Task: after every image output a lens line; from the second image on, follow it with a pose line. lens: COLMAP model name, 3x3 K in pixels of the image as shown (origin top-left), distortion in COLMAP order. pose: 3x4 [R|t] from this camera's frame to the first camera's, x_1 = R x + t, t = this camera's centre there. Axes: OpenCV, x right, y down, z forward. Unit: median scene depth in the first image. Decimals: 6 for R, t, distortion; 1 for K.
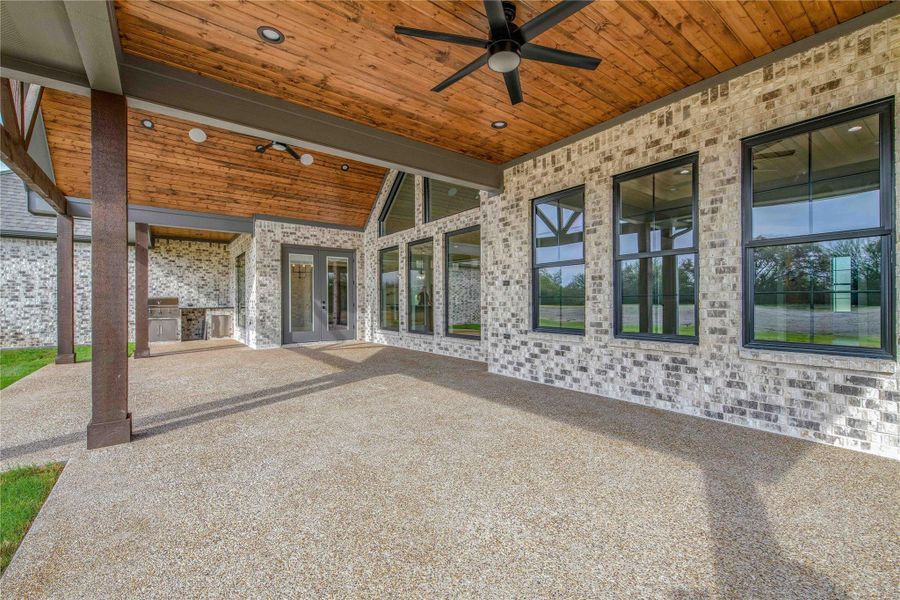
lens RADIAL K [[385.7, 0, 451.6], [0, 385.7, 304.1], [0, 0, 1]] dist [0.009009, -0.002272]
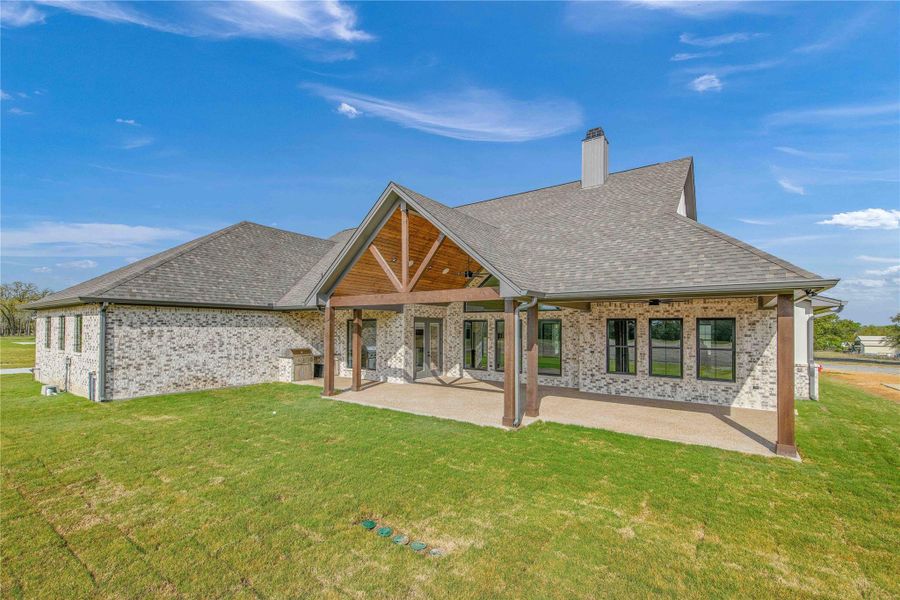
lens RADIAL K [[385.7, 0, 424.8], [0, 385.7, 328.2], [0, 0, 1]] dist [0.009009, -0.002272]
pose [[0.966694, 0.004489, 0.255897, -1.821639], [-0.003852, 0.999988, -0.002990, -0.239682], [-0.255908, 0.001905, 0.966699, -1.251032]]
